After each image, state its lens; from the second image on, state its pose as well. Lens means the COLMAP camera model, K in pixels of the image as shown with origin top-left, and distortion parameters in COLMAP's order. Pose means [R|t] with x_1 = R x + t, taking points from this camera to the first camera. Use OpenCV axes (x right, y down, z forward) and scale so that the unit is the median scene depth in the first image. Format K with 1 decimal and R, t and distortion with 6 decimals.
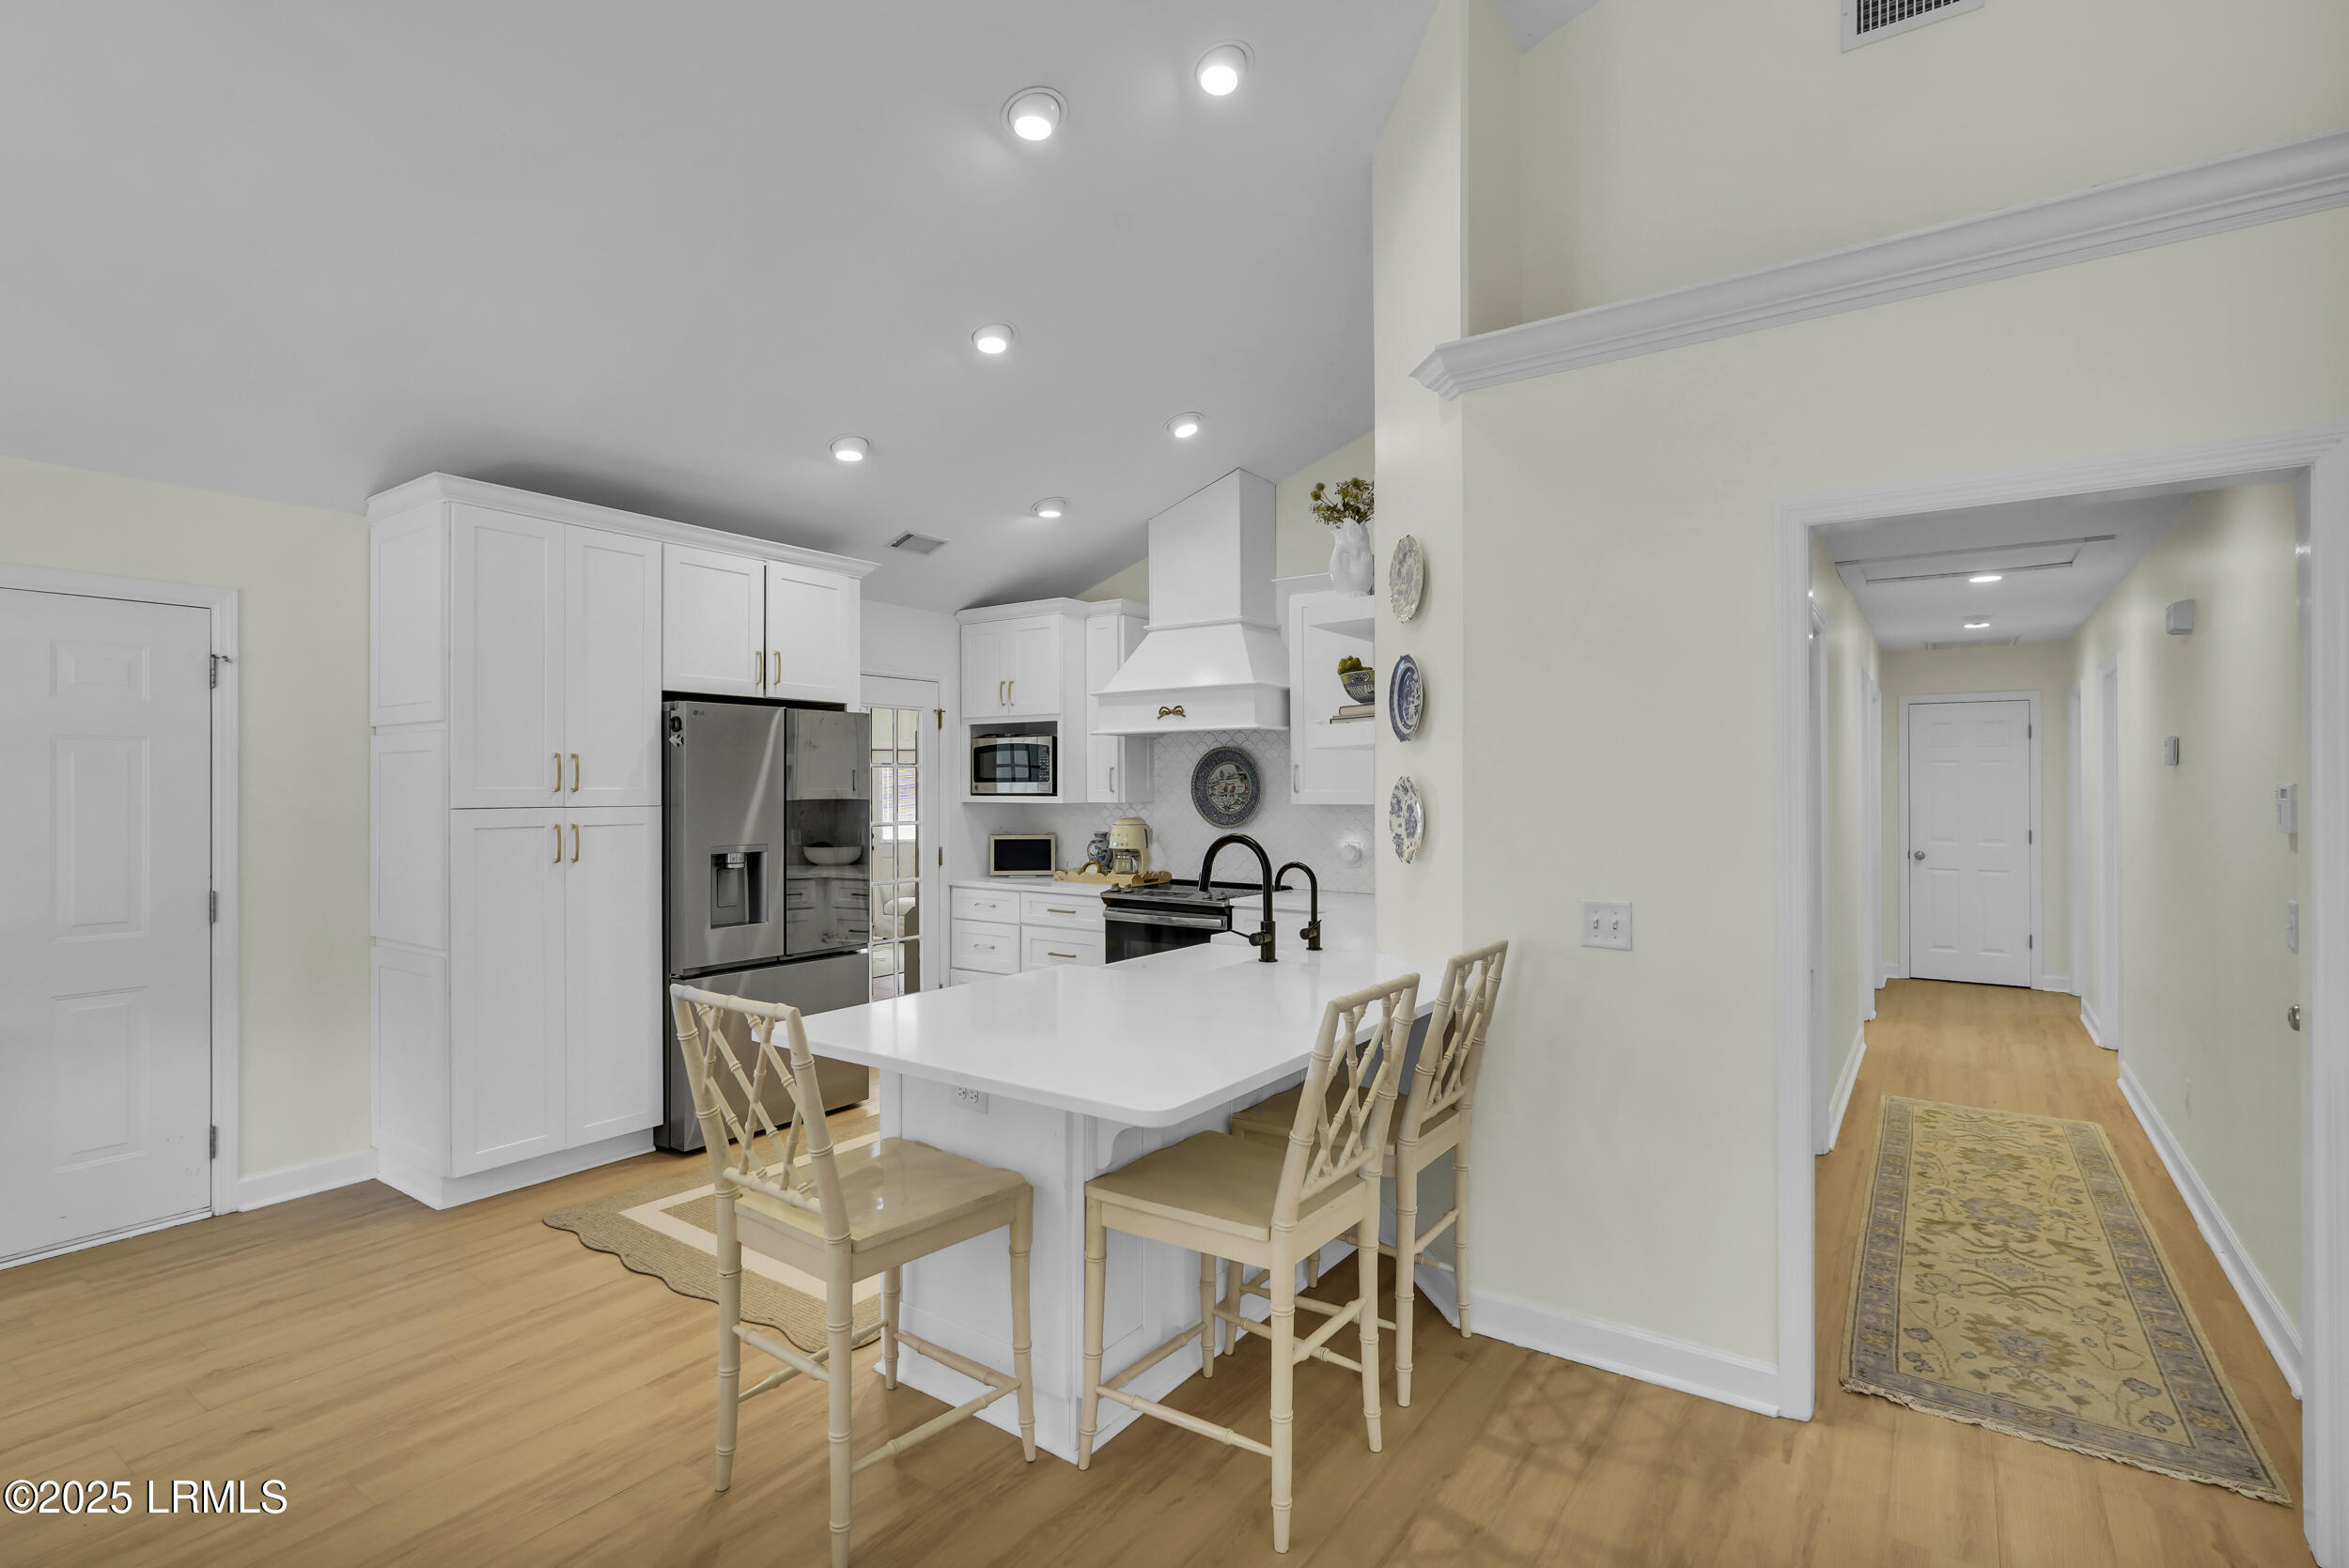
lens RADIAL K [[1110.8, 0, 1178.0], [0, 1110.8, 770.8], [0, 0, 1]] dist [0.003266, 0.000653]
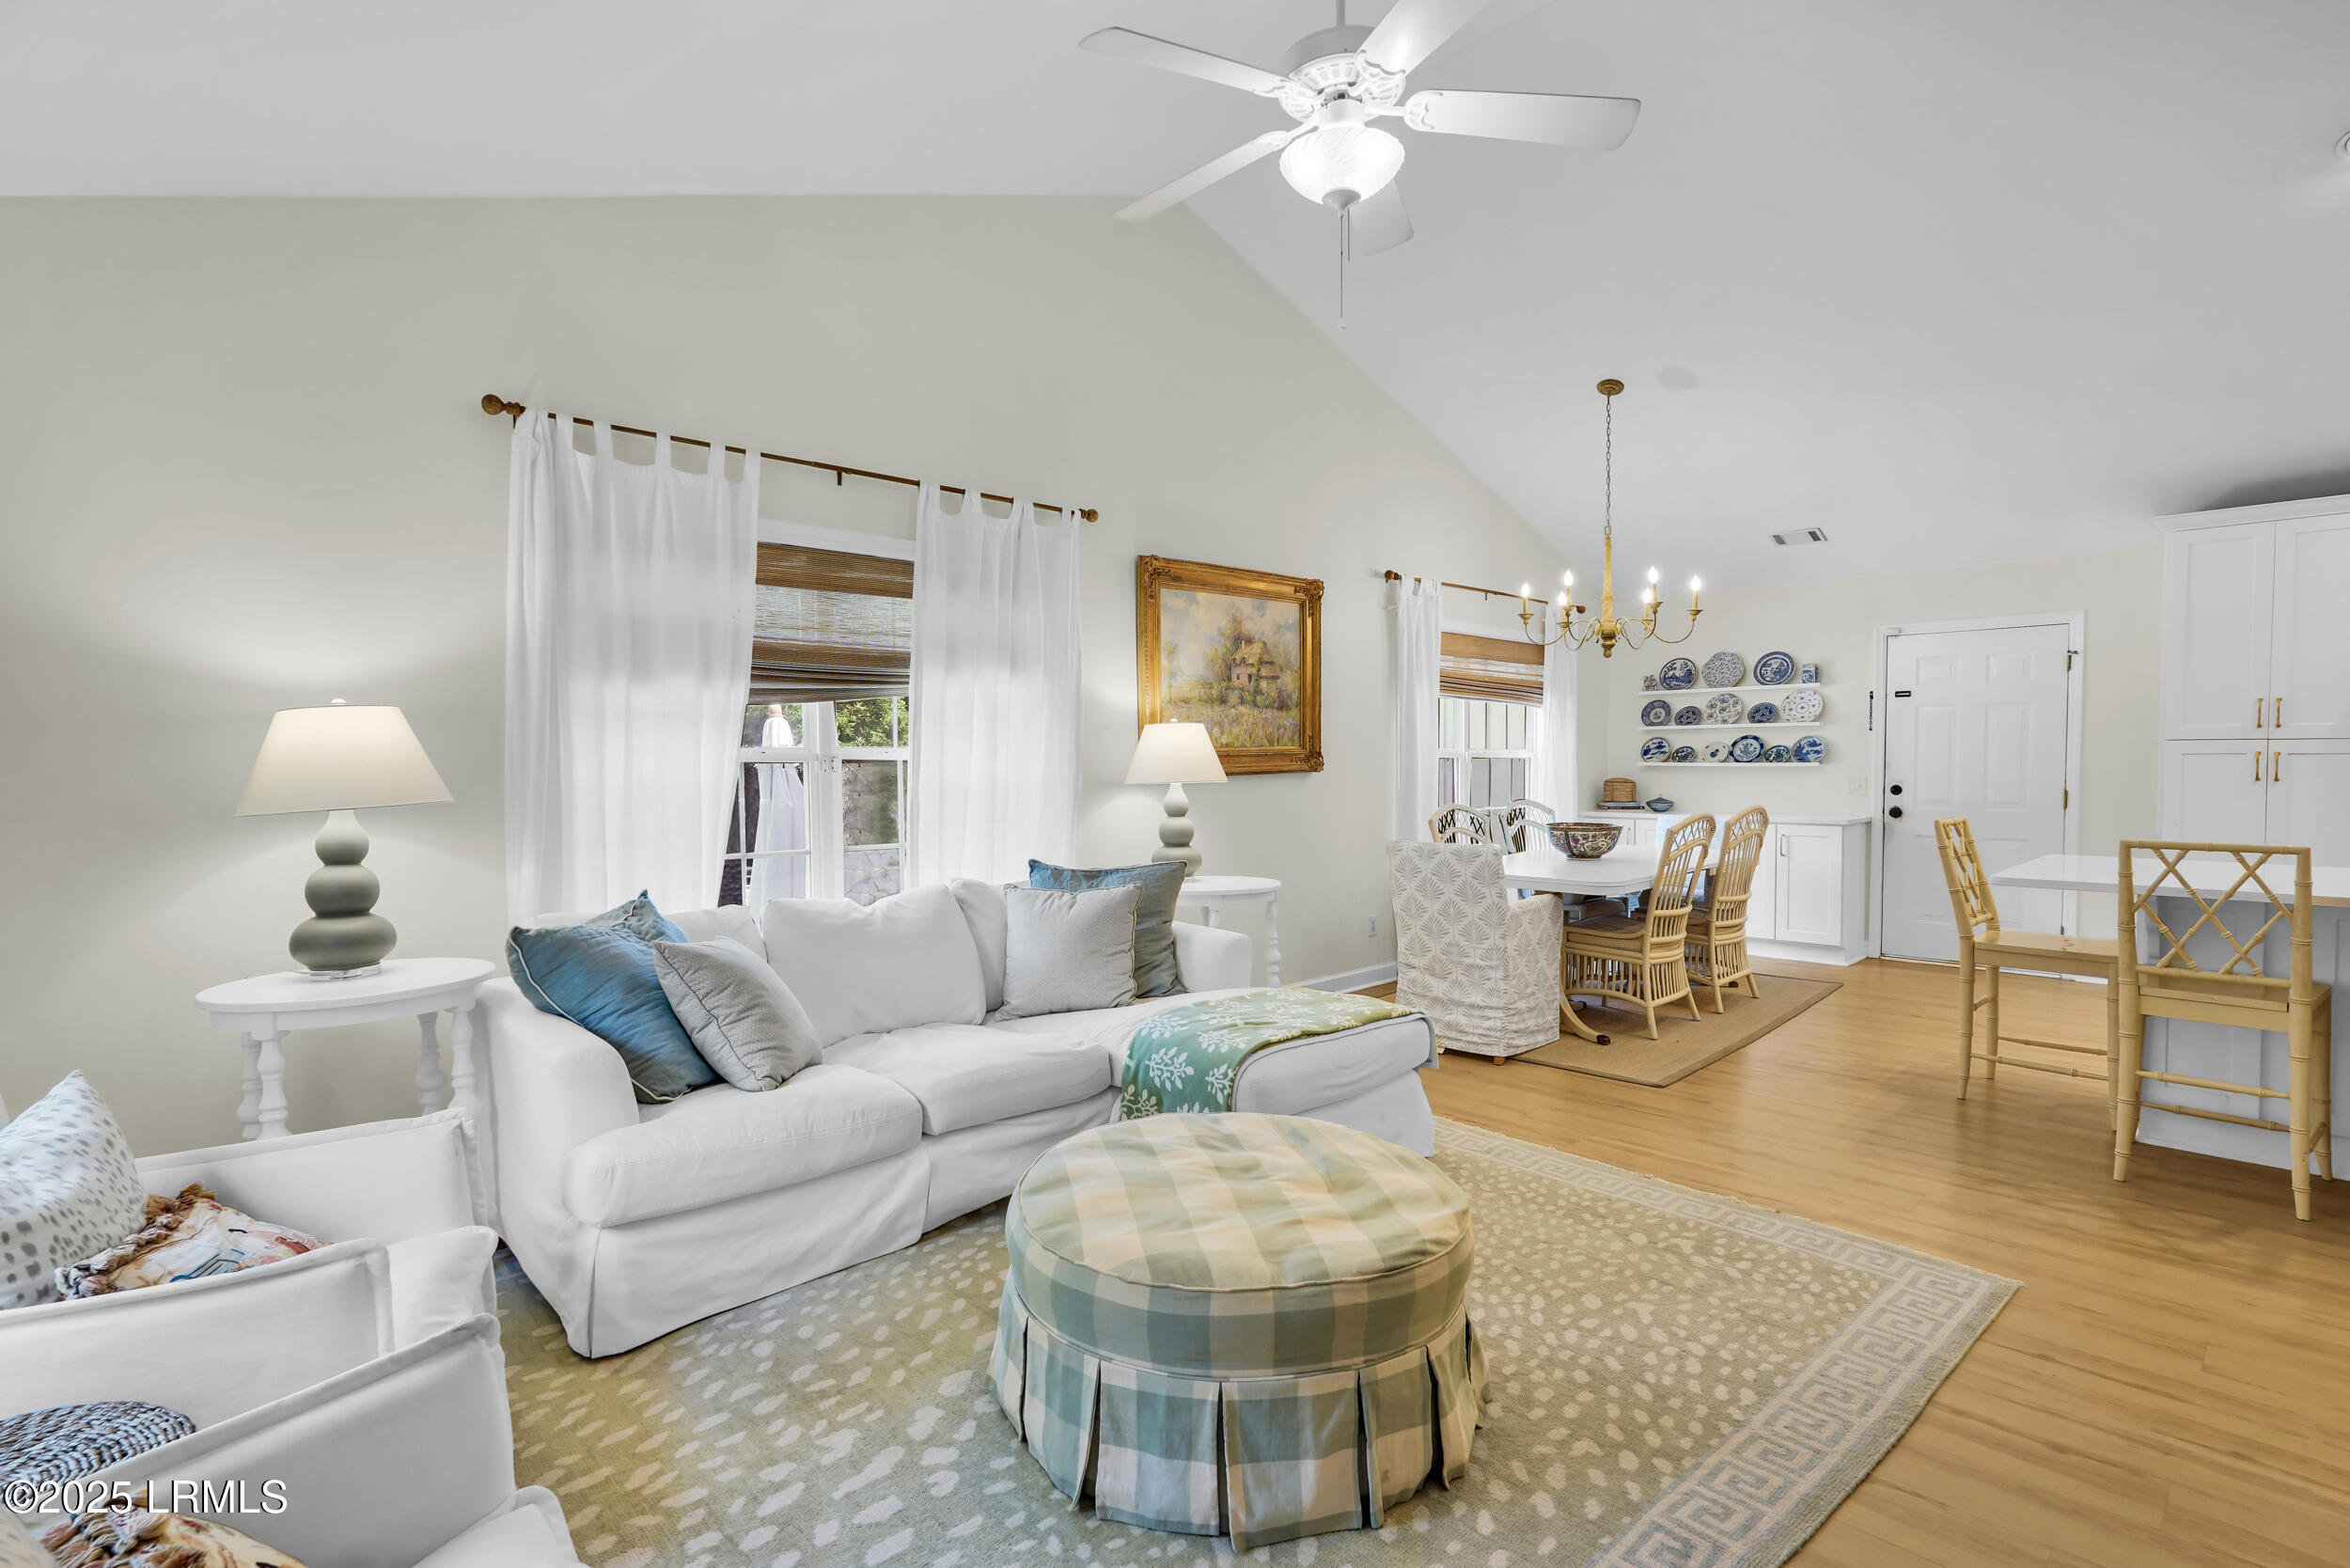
lens RADIAL K [[1158.2, 0, 1175.4], [0, 1158.2, 789.1], [0, 0, 1]] dist [-0.001239, 0.003567]
pose [[-0.200710, 0.030803, -0.979166, 1.247203], [0.014959, 0.999485, 0.028376, 0.037704], [0.979536, -0.008952, -0.201067, -0.017491]]
